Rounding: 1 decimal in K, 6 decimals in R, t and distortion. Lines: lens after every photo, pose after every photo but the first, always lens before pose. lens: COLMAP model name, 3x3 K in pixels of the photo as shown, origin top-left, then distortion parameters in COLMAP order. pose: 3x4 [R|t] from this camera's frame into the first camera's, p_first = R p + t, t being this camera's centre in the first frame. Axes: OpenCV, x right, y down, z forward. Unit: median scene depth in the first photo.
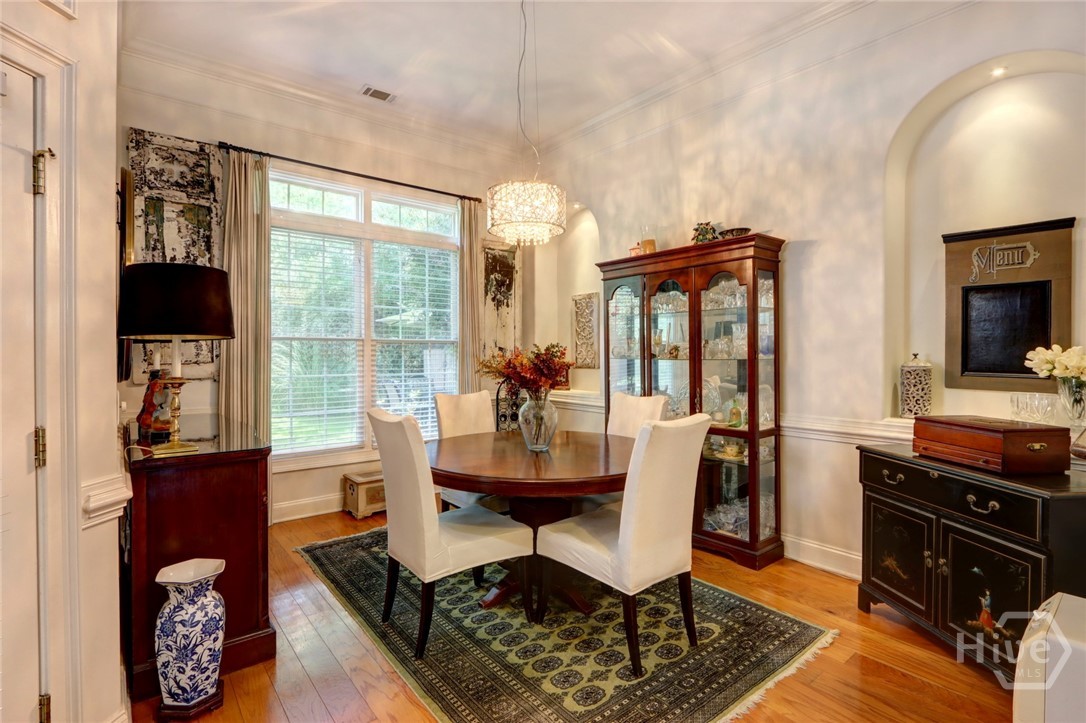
lens RADIAL K [[511.7, 0, 516.5], [0, 511.7, 357.3], [0, 0, 1]] dist [-0.017524, 0.003544]
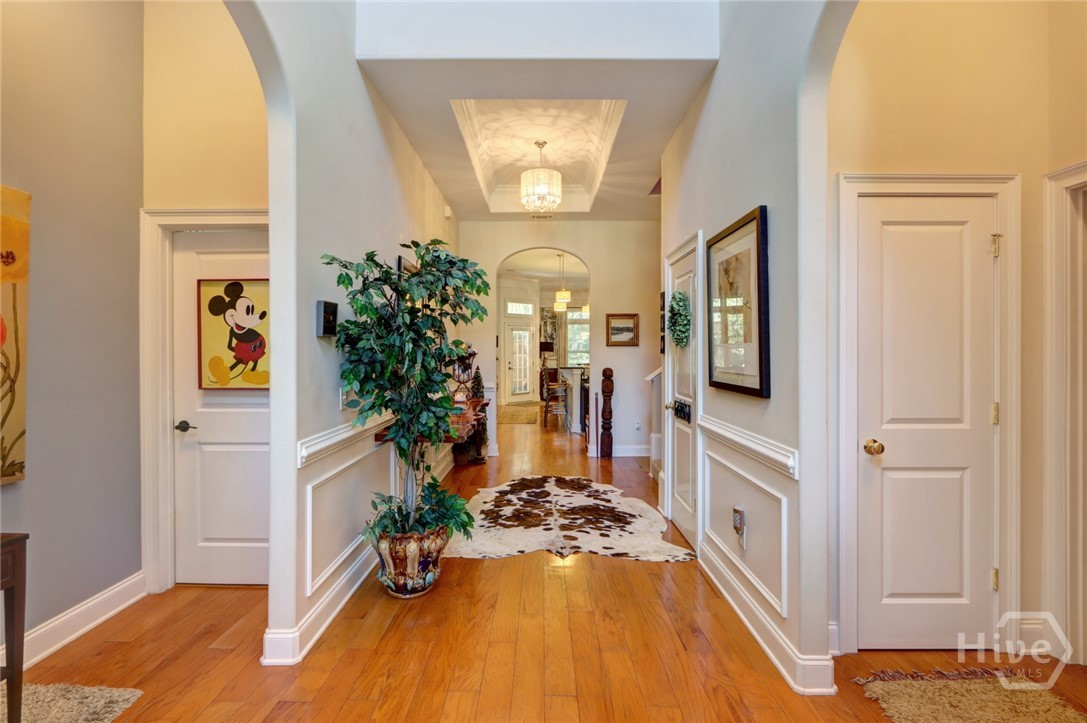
lens RADIAL K [[512.1, 0, 540.8], [0, 512.1, 354.8], [0, 0, 1]] dist [-0.017524, 0.003544]
pose [[0.791149, -0.000434, -0.611623, 2.632109], [-0.002549, 0.999989, -0.004007, 0.022407], [0.611618, 0.004729, 0.791139, -3.398643]]
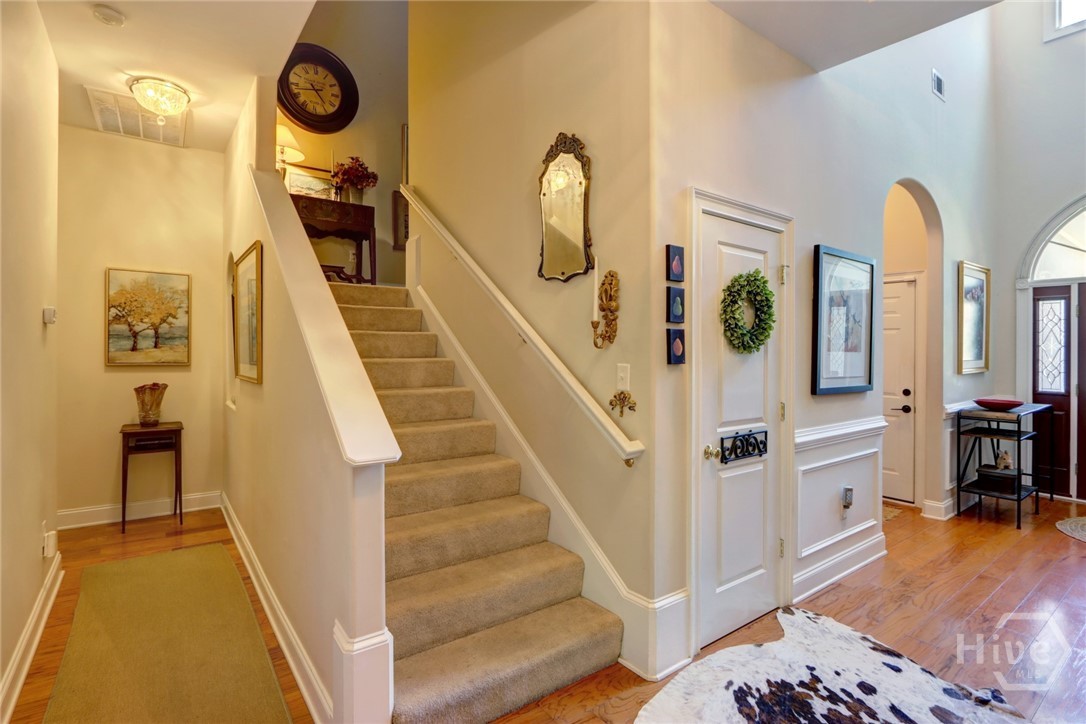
lens RADIAL K [[511.7, 0, 543.2], [0, 511.7, 350.9], [0, 0, 1]] dist [-0.017524, 0.003544]
pose [[0.027595, -0.002306, 0.999617, 1.284539], [0.001185, 0.999997, 0.002274, -0.006541], [-0.999618, 0.001122, 0.027598, -1.885778]]
